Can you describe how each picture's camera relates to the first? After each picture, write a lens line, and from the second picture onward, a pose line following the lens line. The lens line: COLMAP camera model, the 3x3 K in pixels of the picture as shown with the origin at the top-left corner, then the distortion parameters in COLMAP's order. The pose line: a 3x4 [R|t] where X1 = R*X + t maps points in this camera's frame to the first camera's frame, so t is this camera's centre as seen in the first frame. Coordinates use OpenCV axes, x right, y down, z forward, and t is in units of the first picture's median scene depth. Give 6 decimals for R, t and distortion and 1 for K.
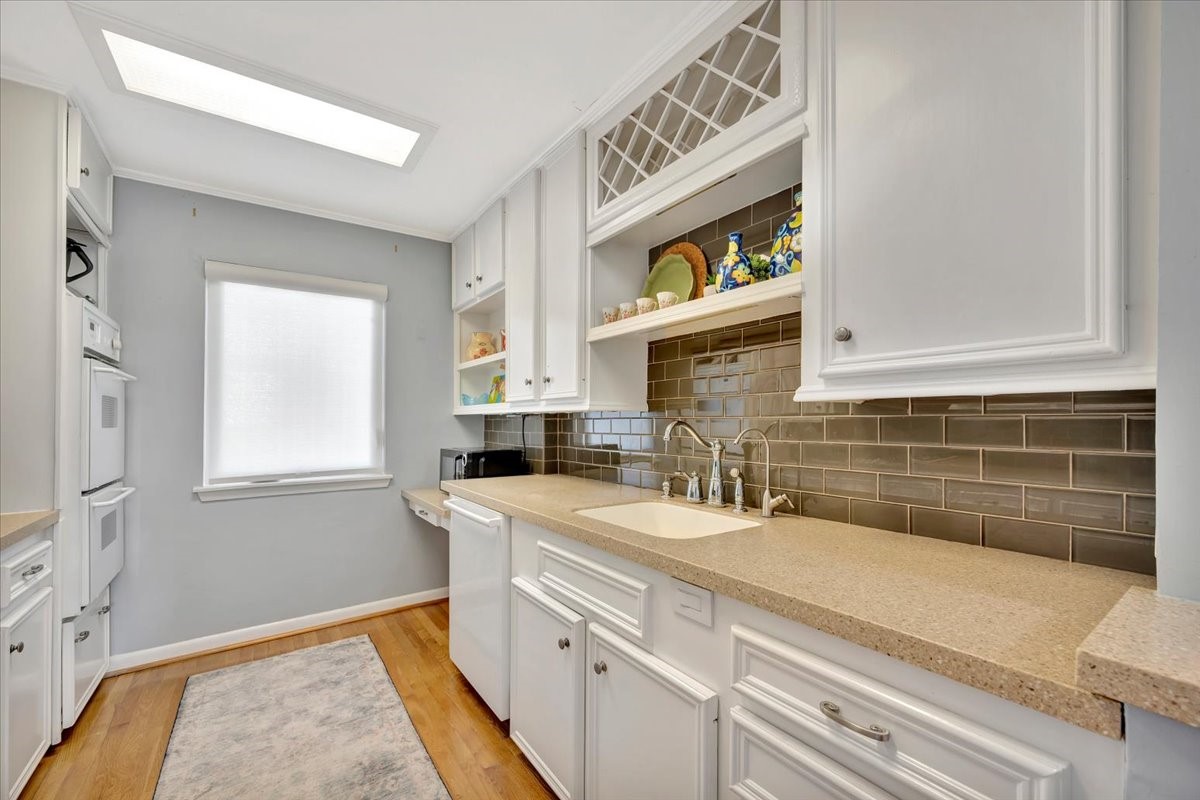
lens RADIAL K [[480.8, 0, 601.3], [0, 480.8, 420.6], [0, 0, 1]] dist [0.002767, 0.000366]
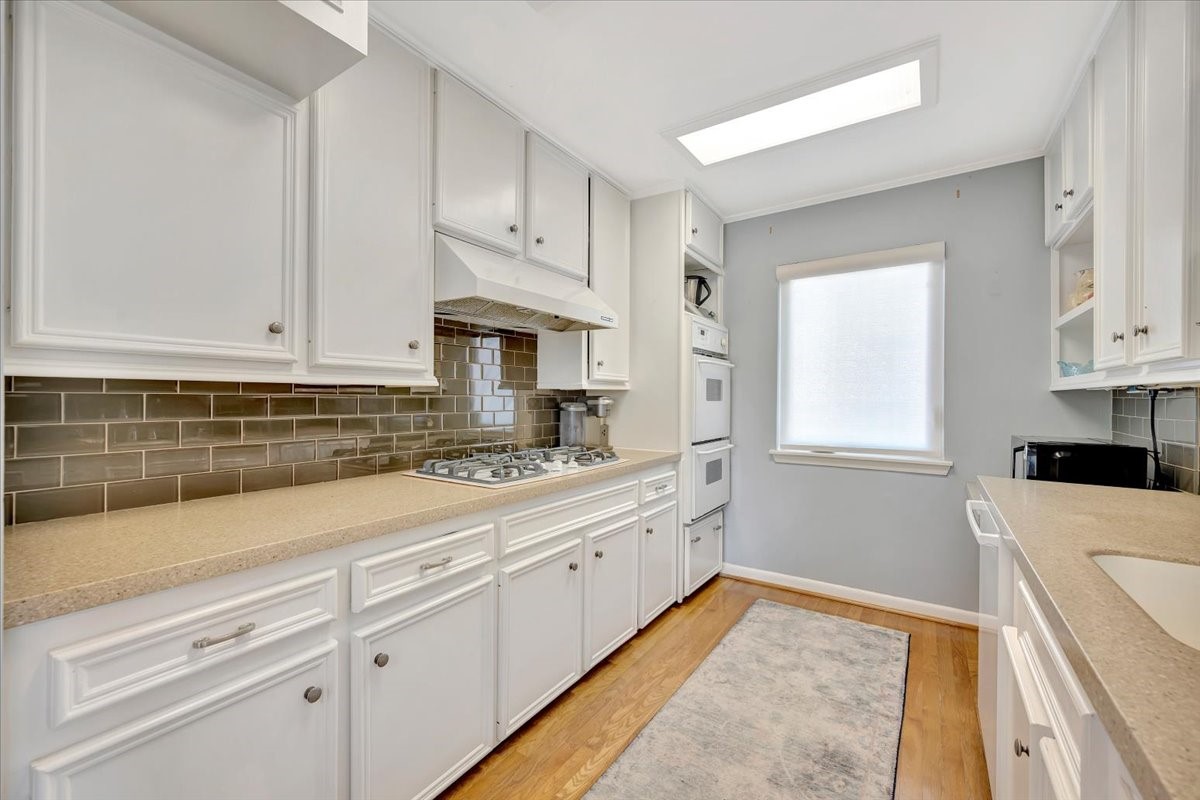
lens RADIAL K [[490.1, 0, 600.0], [0, 490.1, 393.6], [0, 0, 1]] dist [-0.000655, -0.000390]
pose [[0.348483, -0.000029, -0.937315, 0.214258], [-0.006377, 0.999977, -0.002401, -0.001989], [0.937293, 0.006814, 0.348475, 0.161141]]
